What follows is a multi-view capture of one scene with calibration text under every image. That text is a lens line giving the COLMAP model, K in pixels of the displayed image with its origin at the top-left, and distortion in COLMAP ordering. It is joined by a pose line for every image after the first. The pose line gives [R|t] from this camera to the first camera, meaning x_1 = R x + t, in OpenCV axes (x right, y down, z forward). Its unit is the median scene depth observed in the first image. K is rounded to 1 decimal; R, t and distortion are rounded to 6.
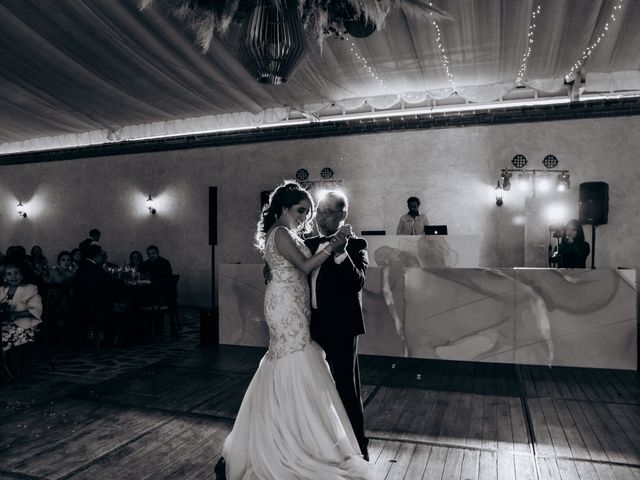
lens RADIAL K [[512.9, 0, 320.0], [0, 512.9, 240.0], [0, 0, 1]] dist [-0.141989, 0.091013]
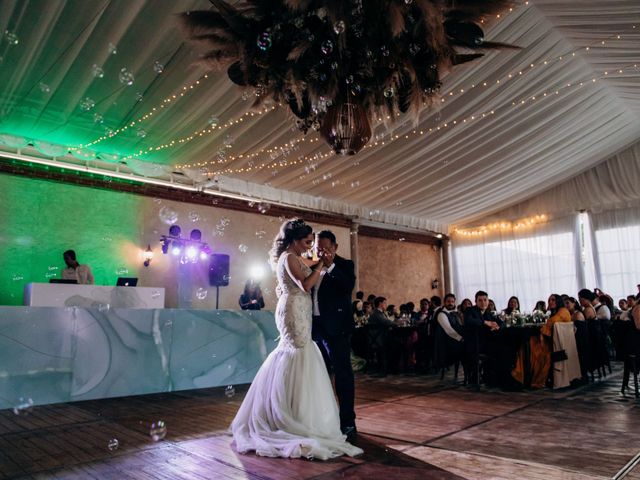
lens RADIAL K [[484.1, 0, 320.0], [0, 484.1, 240.0], [0, 0, 1]] dist [-0.133725, 0.081536]
pose [[0.439624, 0.142128, 0.886866, -0.472407], [0.011927, 0.986390, -0.163990, 0.059674], [-0.898103, 0.082672, 0.431945, 0.184058]]
